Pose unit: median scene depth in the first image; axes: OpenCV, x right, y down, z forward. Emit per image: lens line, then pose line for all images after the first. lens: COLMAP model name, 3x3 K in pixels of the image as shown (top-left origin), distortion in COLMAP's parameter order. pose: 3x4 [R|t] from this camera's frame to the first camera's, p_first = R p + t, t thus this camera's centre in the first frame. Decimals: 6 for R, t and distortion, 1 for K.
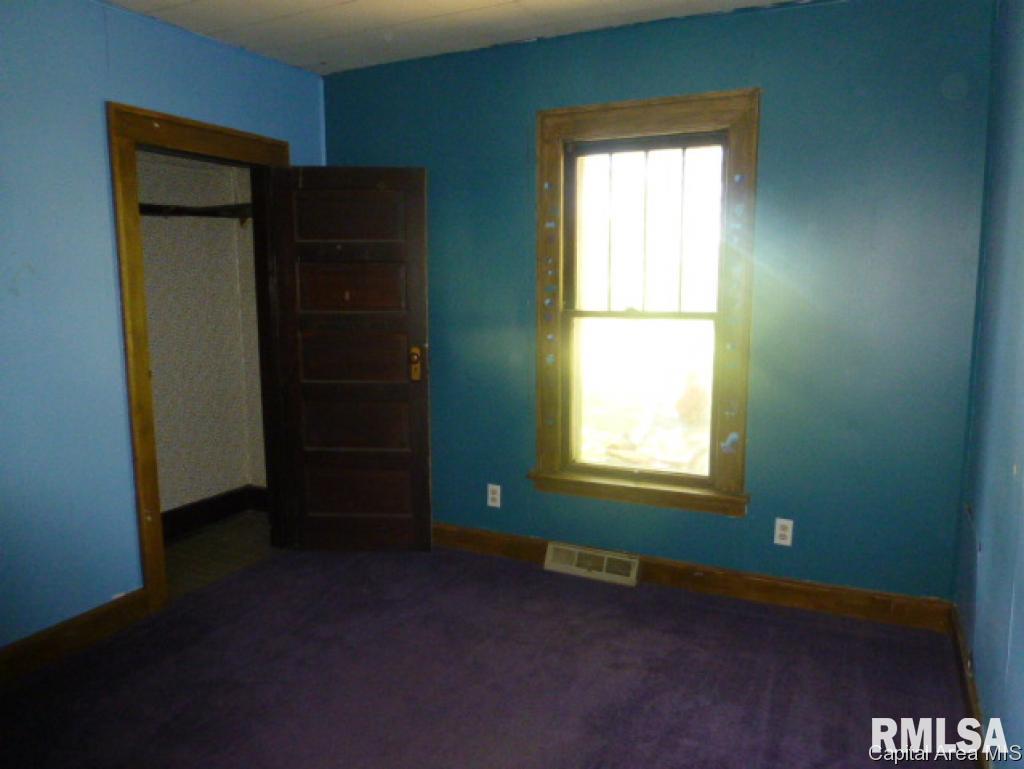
lens RADIAL K [[726.7, 0, 512.0], [0, 726.7, 384.5], [0, 0, 1]] dist [-0.059397, 0.002626]
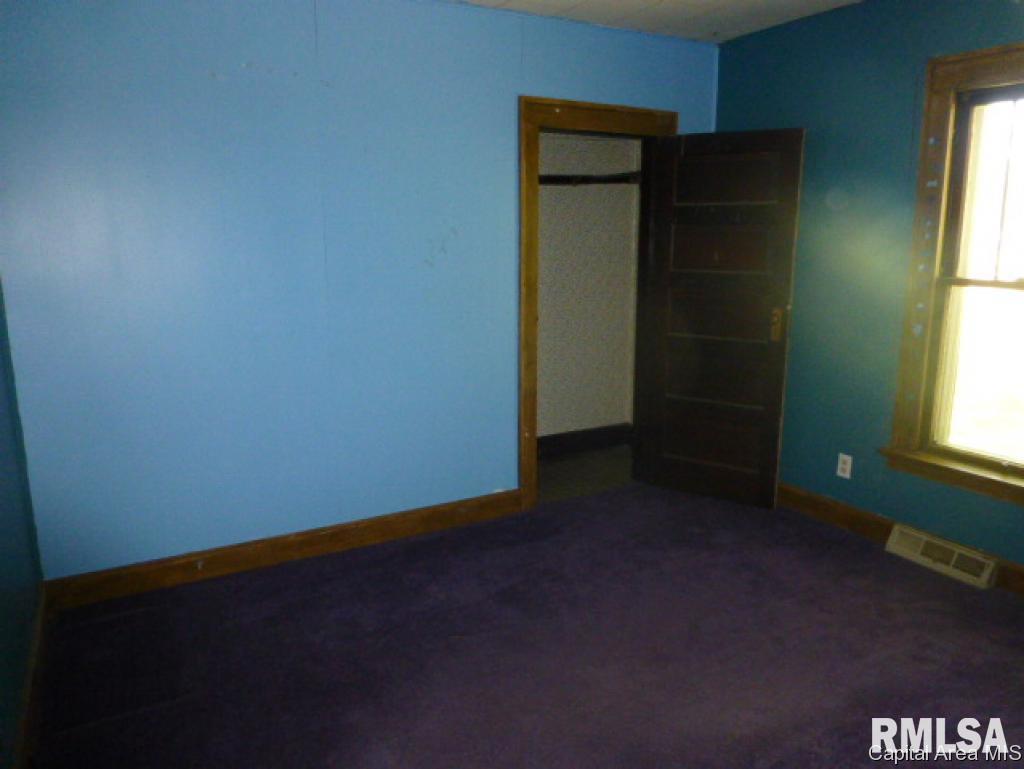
lens RADIAL K [[729.2, 0, 512.0], [0, 729.2, 384.5], [0, 0, 1]] dist [-0.082460, 0.000204]
pose [[0.813766, 0.109790, -0.570729, 0.154236], [-0.074894, 0.993617, 0.084354, -0.003105], [0.576347, -0.025900, 0.816794, -0.039078]]
